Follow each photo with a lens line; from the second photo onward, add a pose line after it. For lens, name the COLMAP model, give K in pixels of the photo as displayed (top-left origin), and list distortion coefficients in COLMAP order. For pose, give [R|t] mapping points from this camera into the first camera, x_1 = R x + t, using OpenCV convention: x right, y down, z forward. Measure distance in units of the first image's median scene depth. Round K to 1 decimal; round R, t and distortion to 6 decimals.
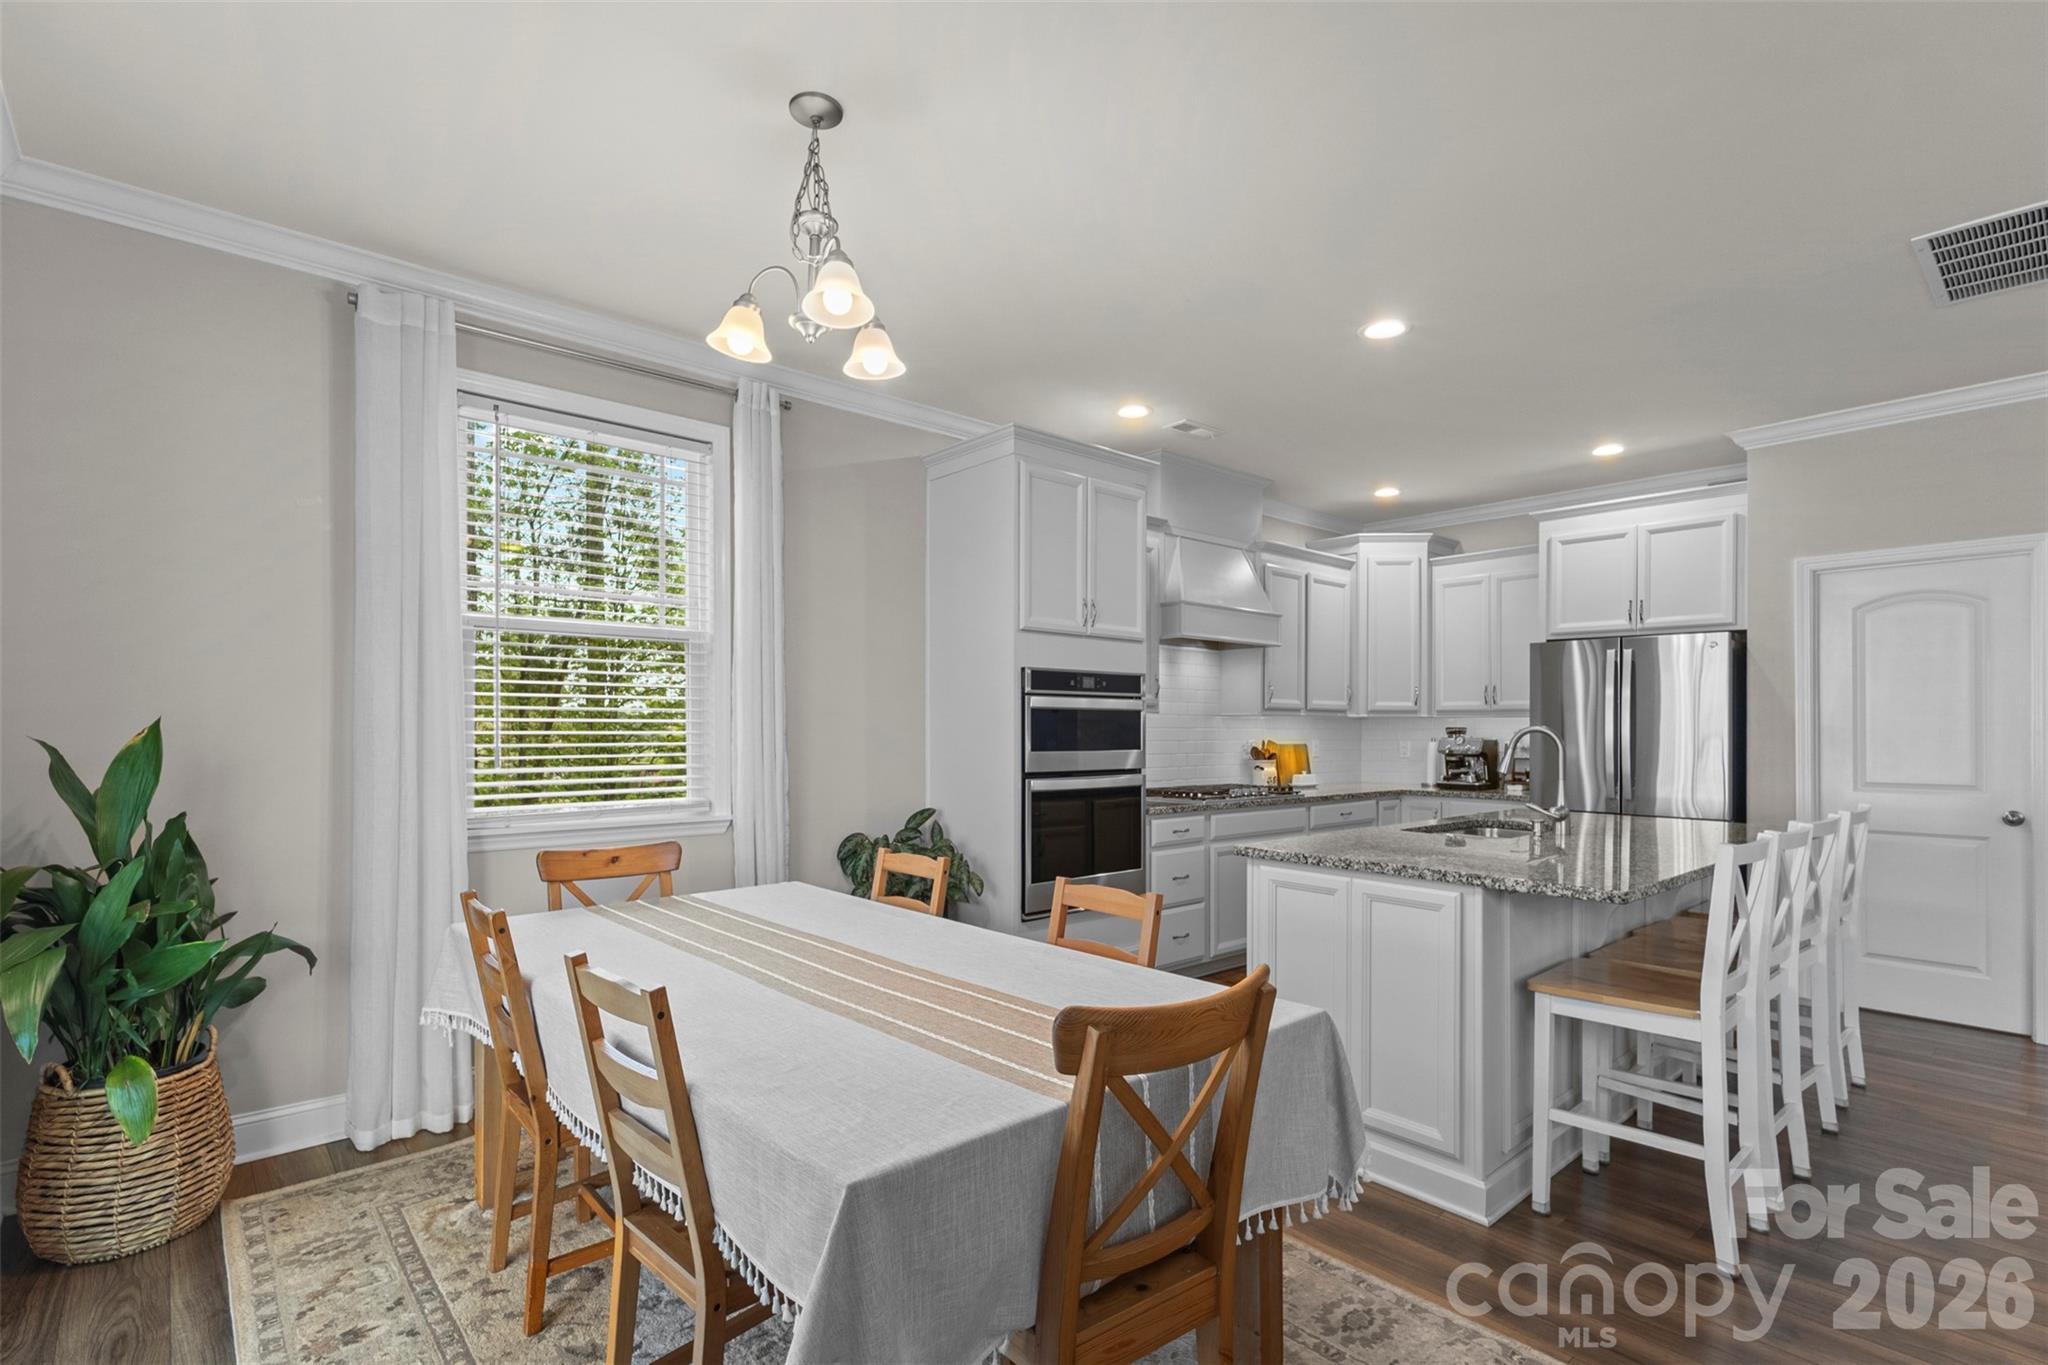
lens RADIAL K [[964.6, 0, 1017.1], [0, 964.6, 721.5], [0, 0, 1]] dist [0.002132, 0.000530]
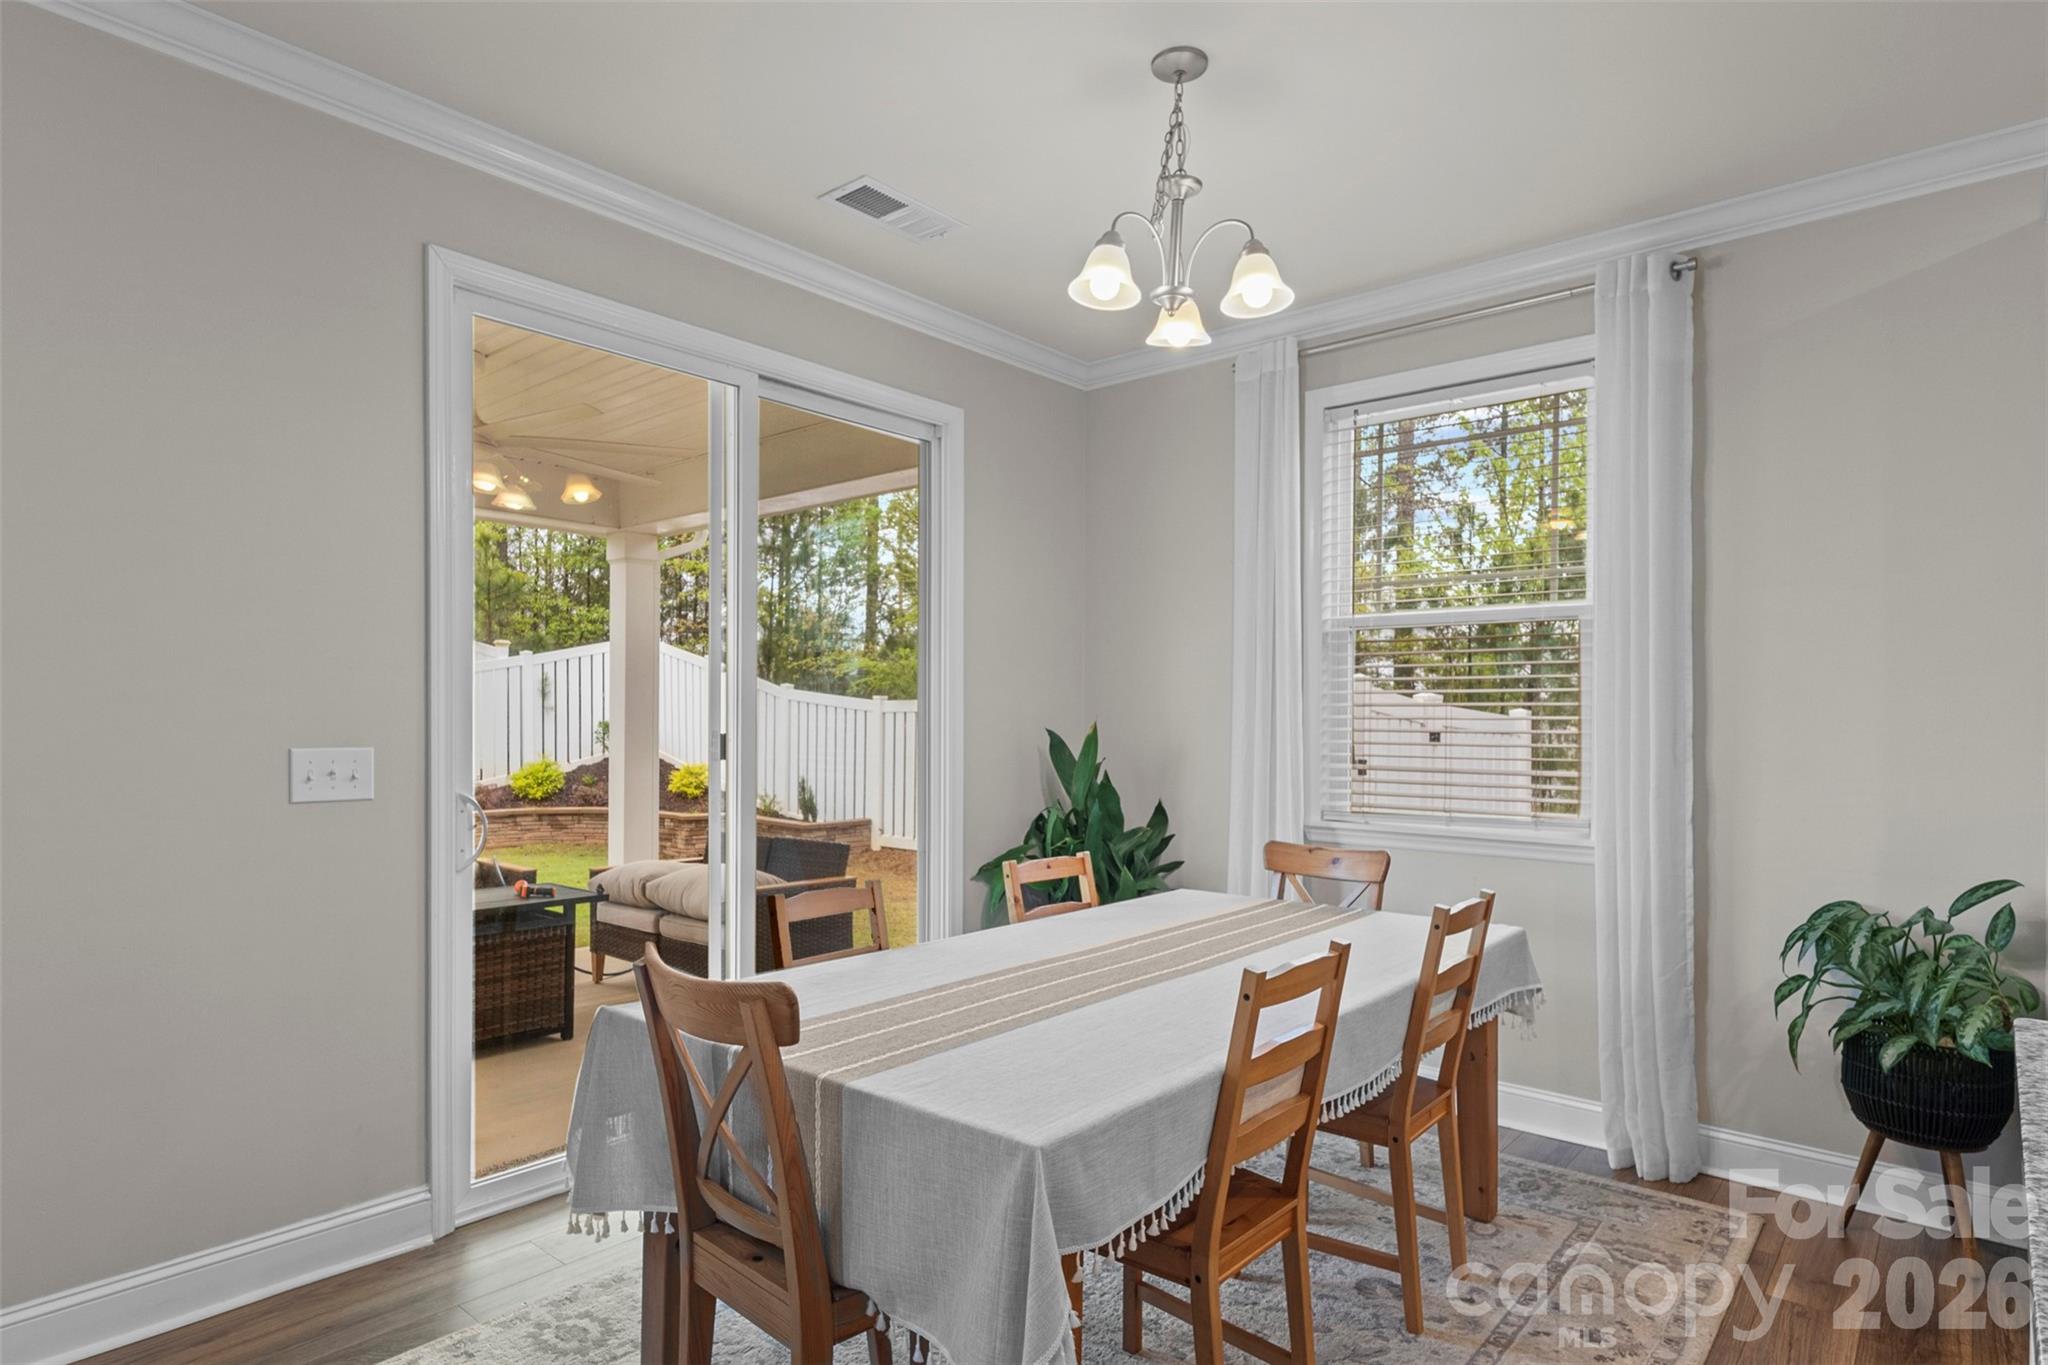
lens RADIAL K [[1119.6, 0, 1024.3], [0, 1119.6, 733.0], [0, 0, 1]] dist [0.002822, 0.002373]
pose [[0.137330, 0.005743, -0.990509, 0.408340], [-0.004338, 0.999977, 0.005196, 0.007267], [0.990516, 0.003583, 0.137352, 0.339155]]
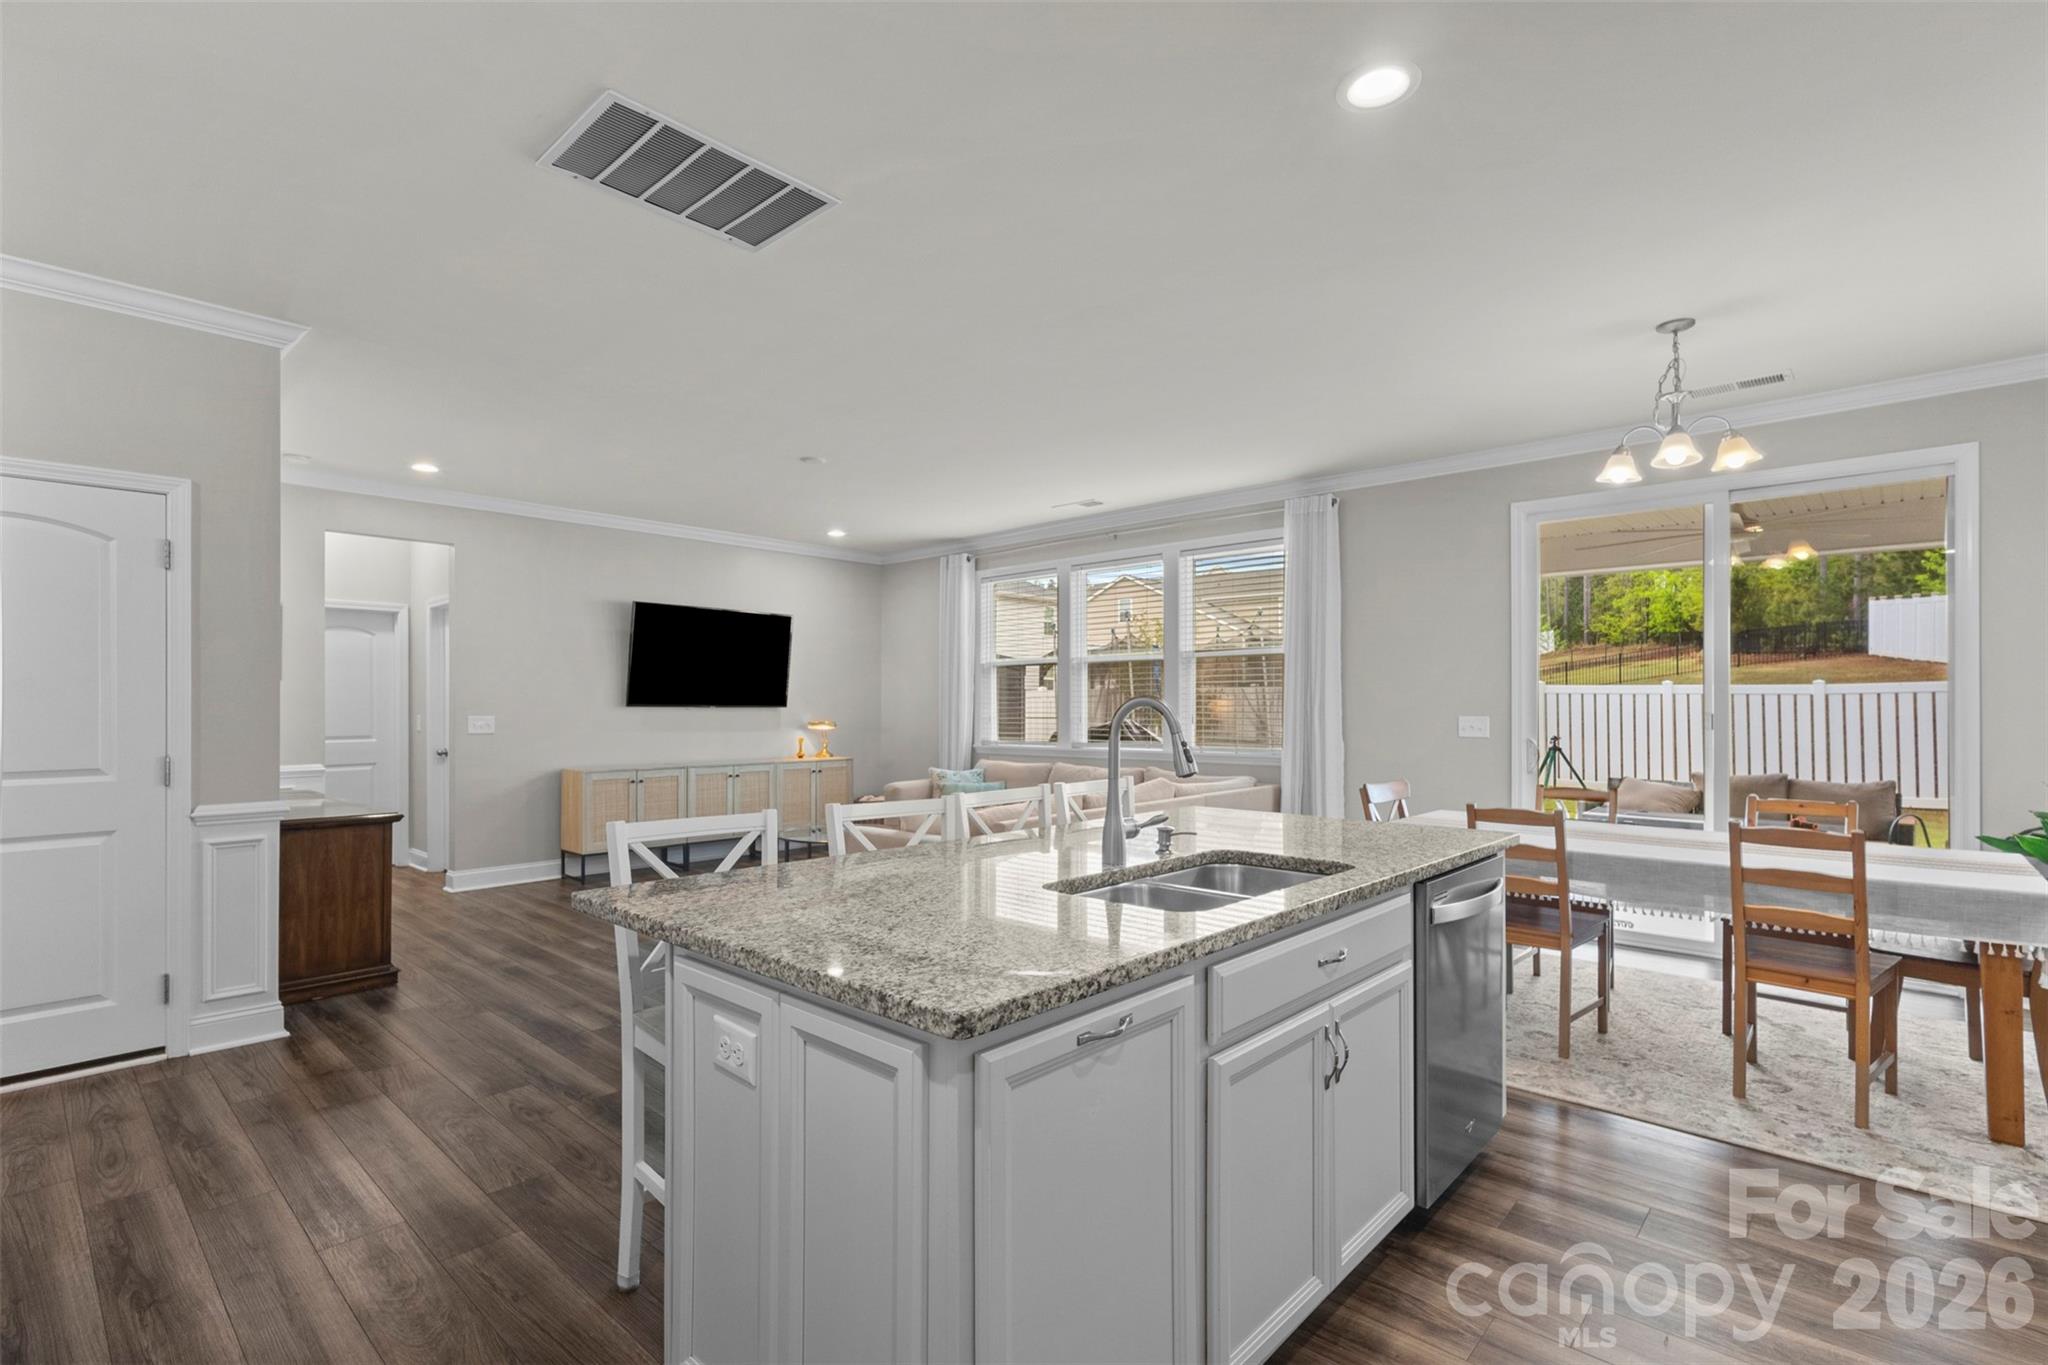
lens RADIAL K [[956.9, 0, 1017.6], [0, 956.9, 692.1], [0, 0, 1]] dist [0.002504, 0.000726]
pose [[-0.994980, -0.003531, -0.100015, 0.512906], [-0.002019, 0.999882, -0.015217, 0.009219], [0.100057, -0.014939, -0.994870, 1.202346]]
